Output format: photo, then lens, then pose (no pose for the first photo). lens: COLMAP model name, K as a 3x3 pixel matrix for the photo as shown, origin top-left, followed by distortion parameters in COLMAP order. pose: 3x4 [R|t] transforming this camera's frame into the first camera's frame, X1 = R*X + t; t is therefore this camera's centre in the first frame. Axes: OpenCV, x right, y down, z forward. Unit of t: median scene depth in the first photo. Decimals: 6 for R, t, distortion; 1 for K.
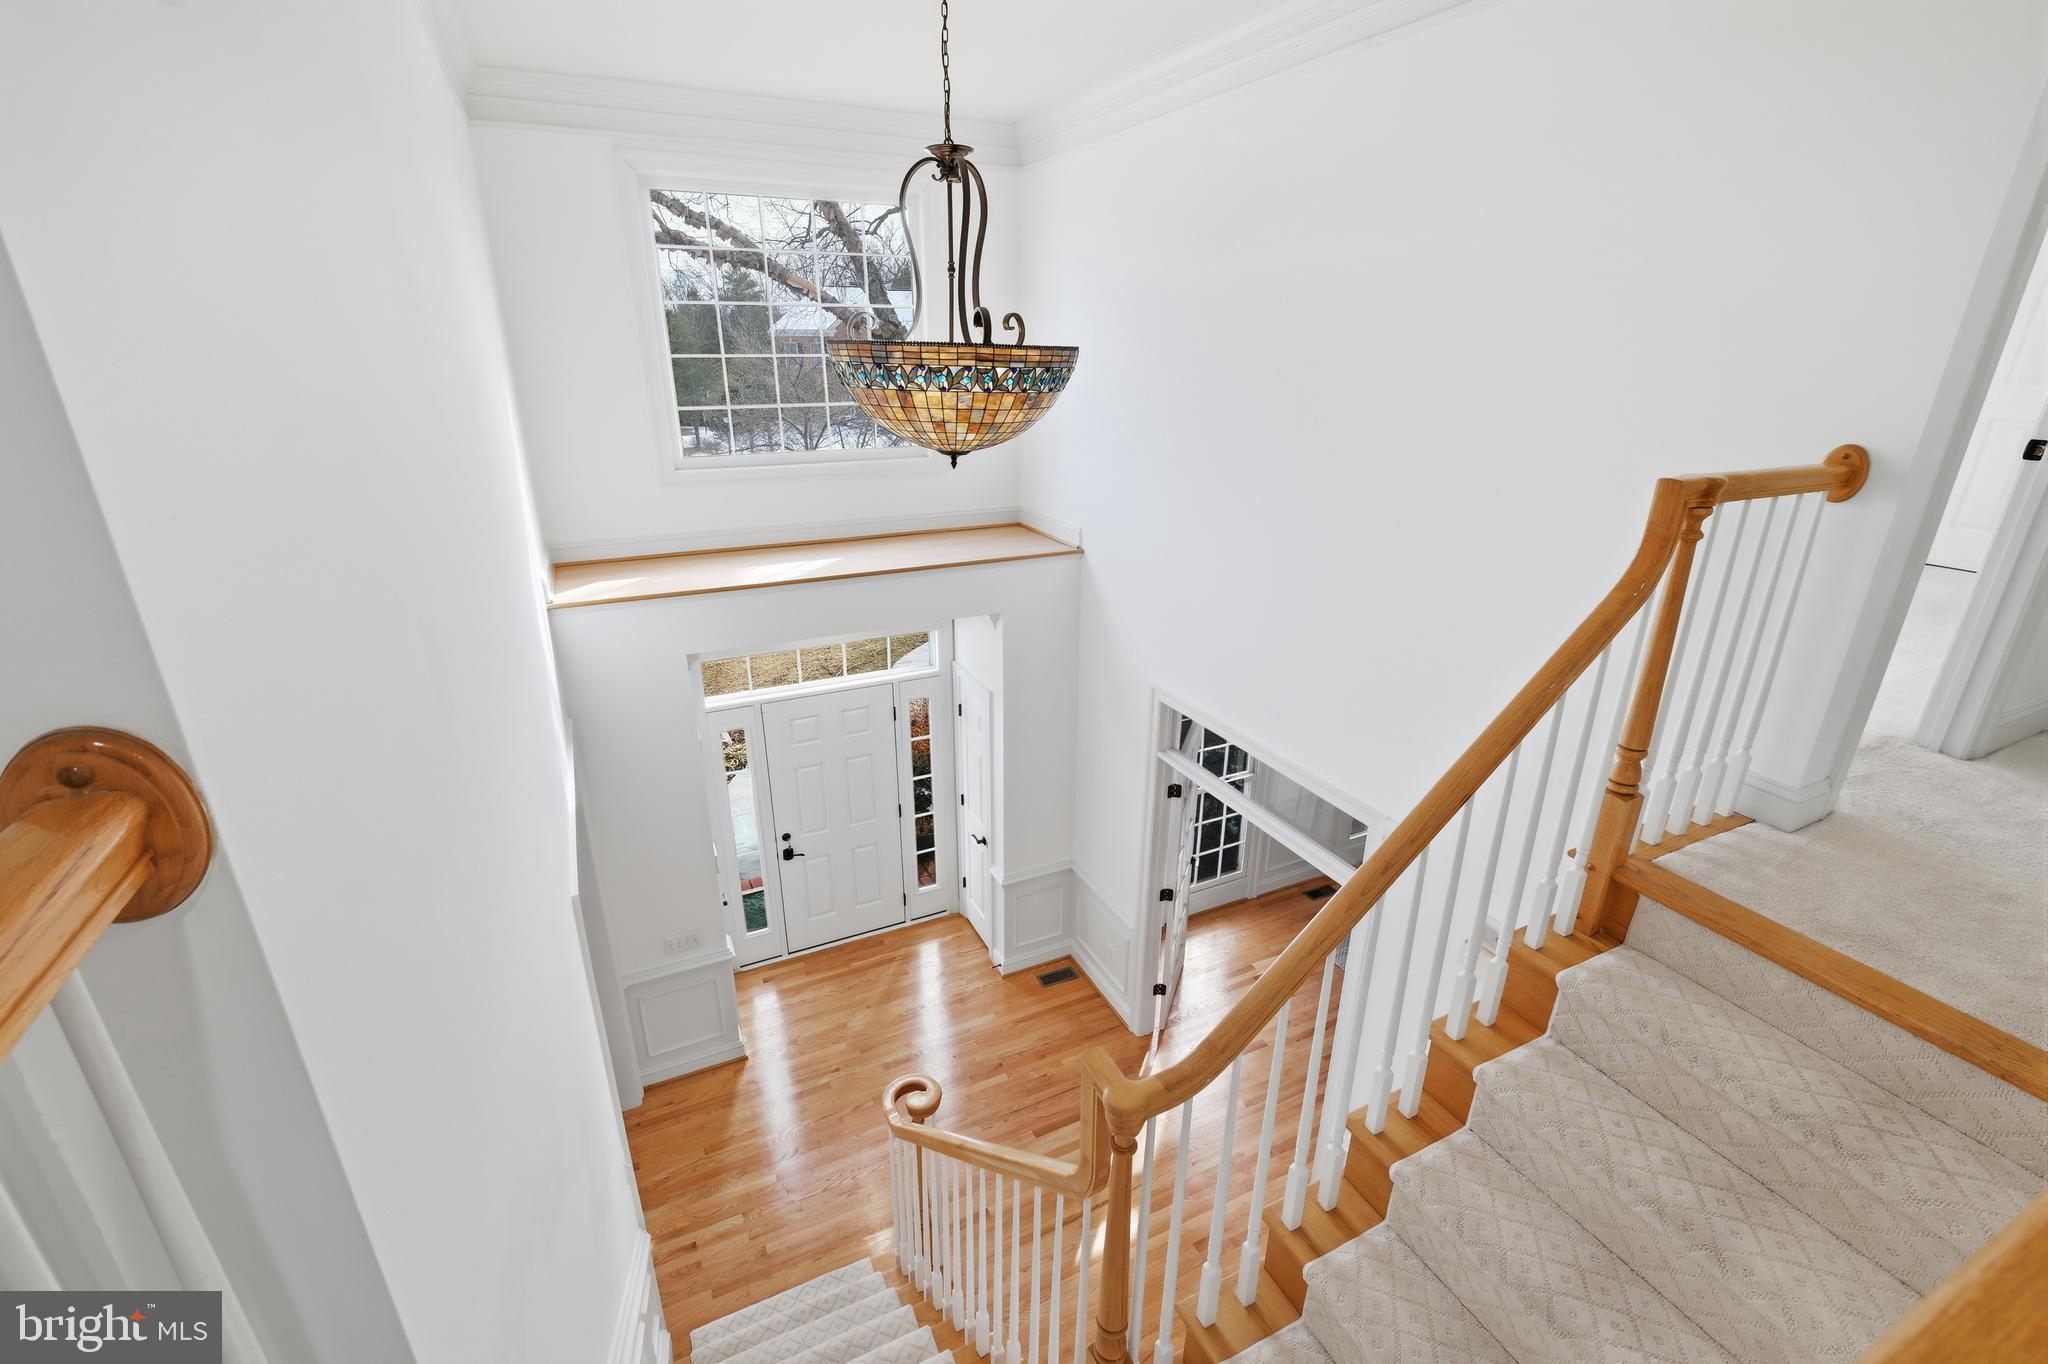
lens RADIAL K [[908.4, 0, 1017.7], [0, 908.4, 679.6], [0, 0, 1]] dist [-0.002406, -0.000768]
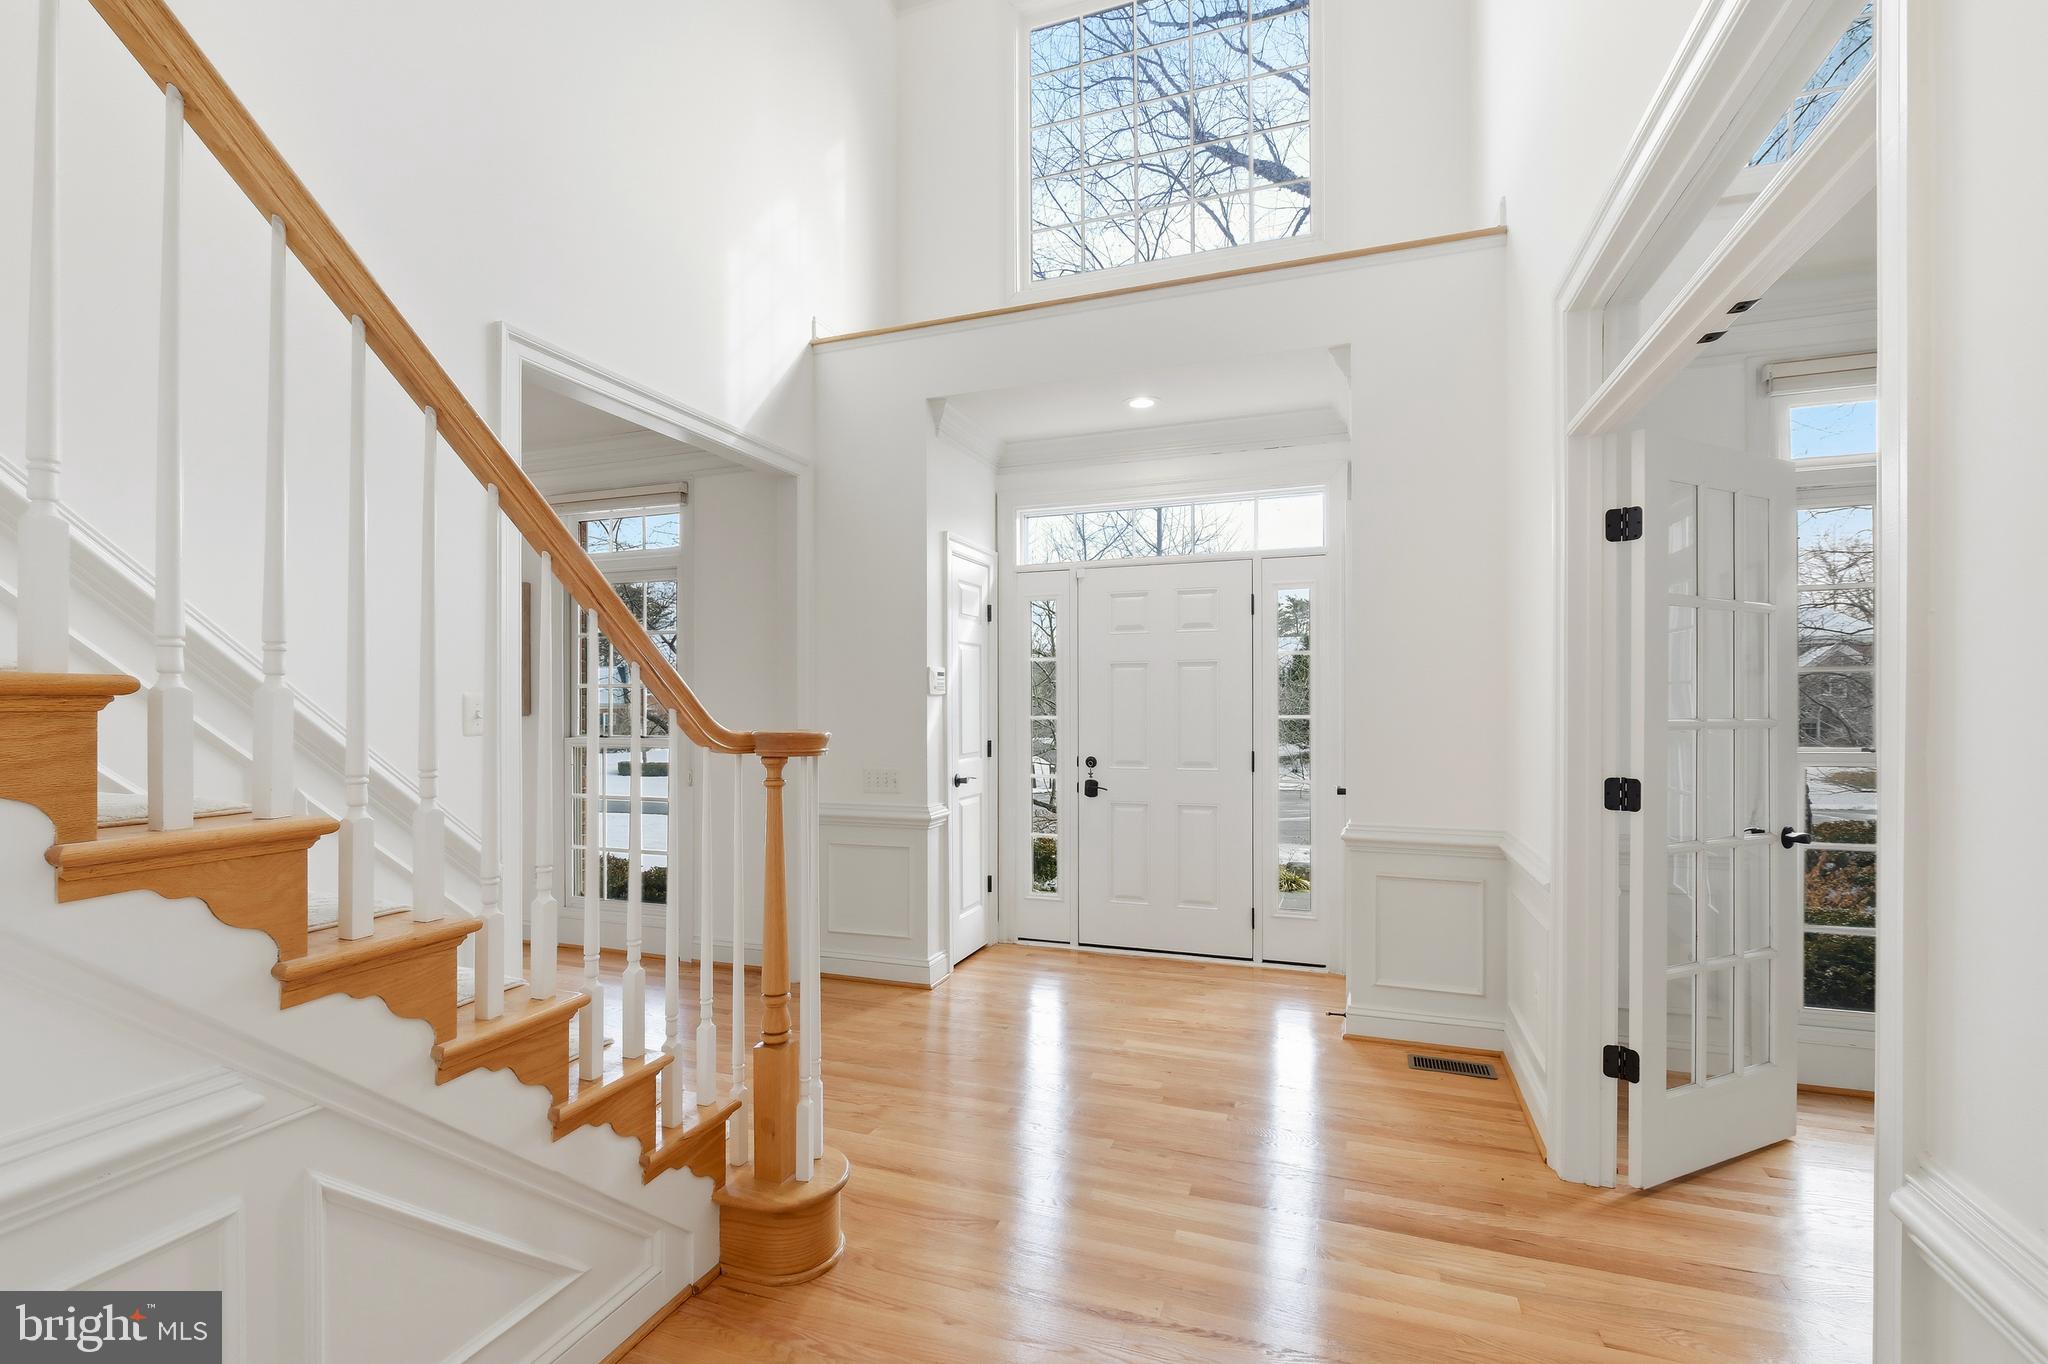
lens RADIAL K [[908.4, 0, 1017.7], [0, 908.4, 679.6], [0, 0, 1]] dist [-0.002406, -0.000768]
pose [[0.722194, -0.000527, -0.691690, 0.218349], [-0.243320, 0.935891, -0.254763, 0.314018], [0.647481, 0.352291, 0.675766, 0.429544]]
